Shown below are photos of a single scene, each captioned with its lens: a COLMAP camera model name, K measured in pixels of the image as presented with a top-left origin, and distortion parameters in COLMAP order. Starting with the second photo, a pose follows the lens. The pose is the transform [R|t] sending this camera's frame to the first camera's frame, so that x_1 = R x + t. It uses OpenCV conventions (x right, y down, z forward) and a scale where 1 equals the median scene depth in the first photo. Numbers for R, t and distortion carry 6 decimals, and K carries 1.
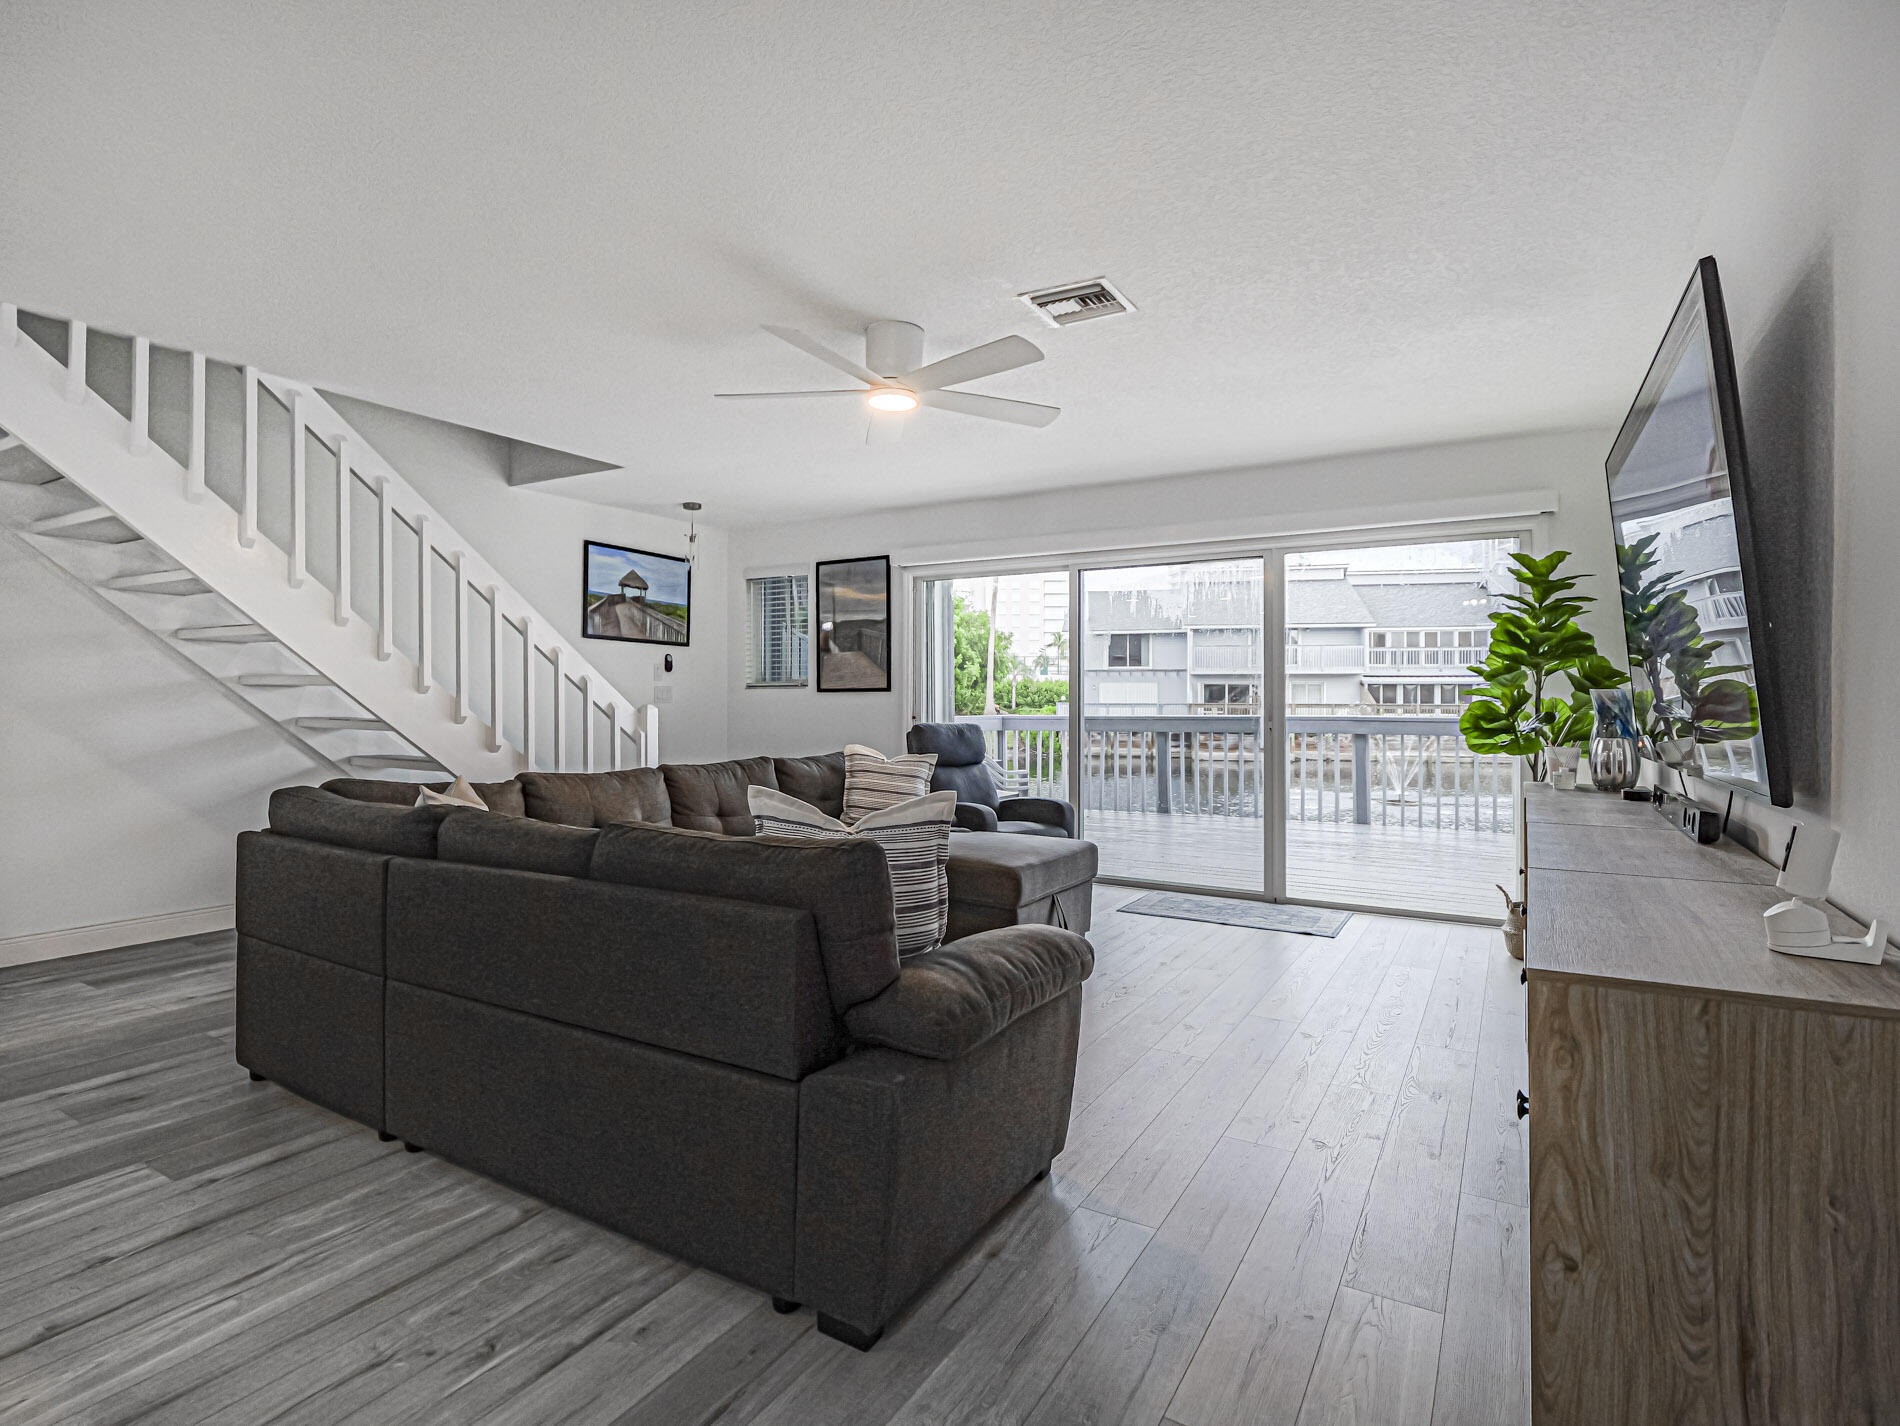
lens RADIAL K [[987.9, 0, 944.8], [0, 987.9, 697.5], [0, 0, 1]] dist [-0.003949, 0.000123]
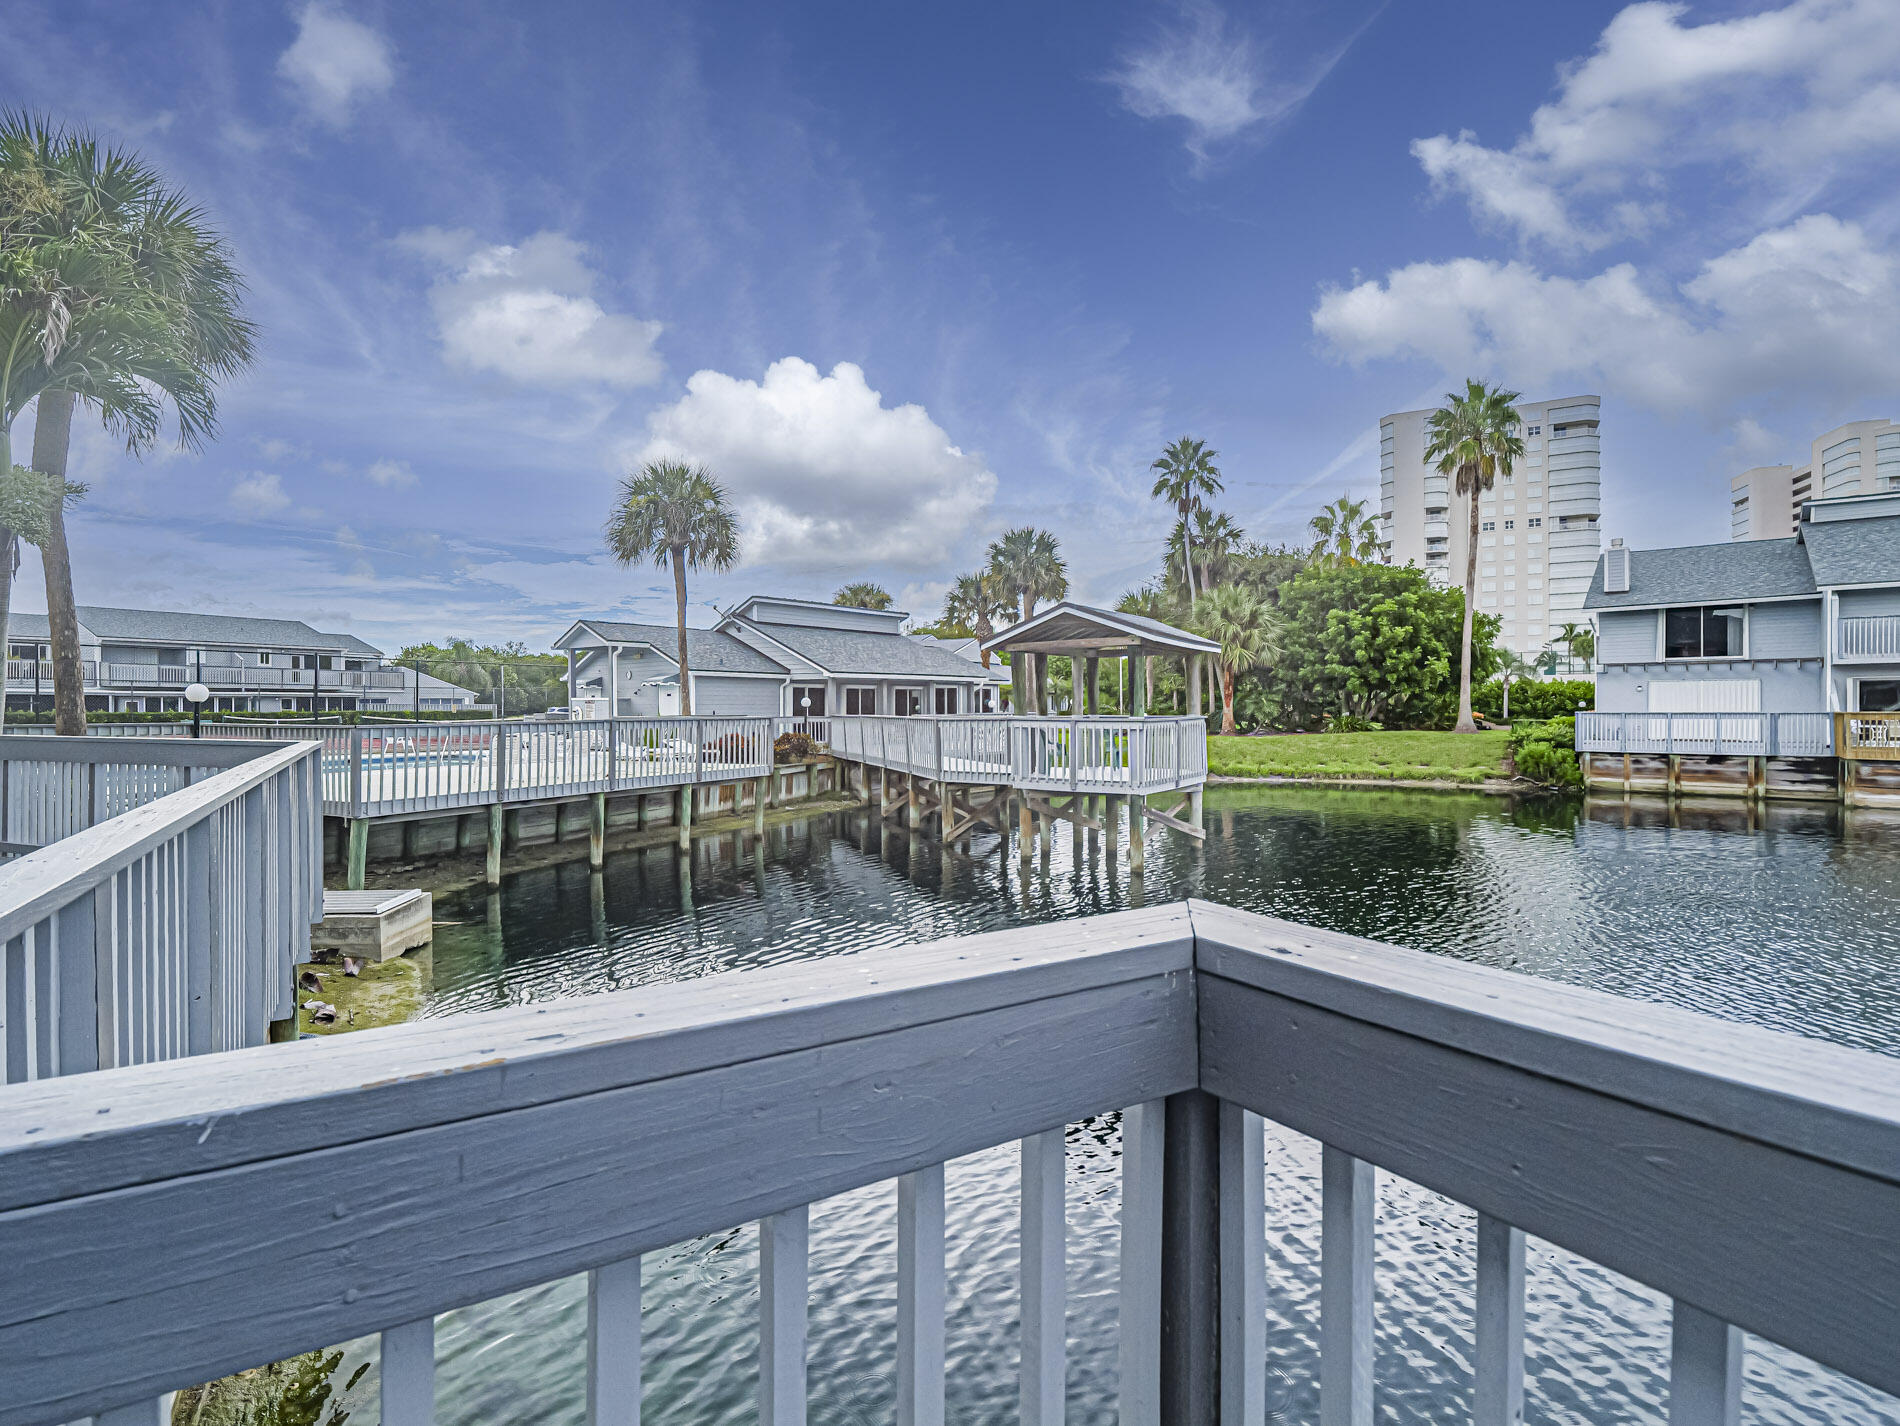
lens RADIAL K [[915.2, 0, 959.8], [0, 915.2, 703.7], [0, 0, 1]] dist [-0.018272, -0.001970]
pose [[0.889184, -0.004159, -0.457531, 0.021004], [0.004081, 0.999991, -0.001158, -0.001498], [0.457532, -0.000837, 0.889193, 0.231694]]
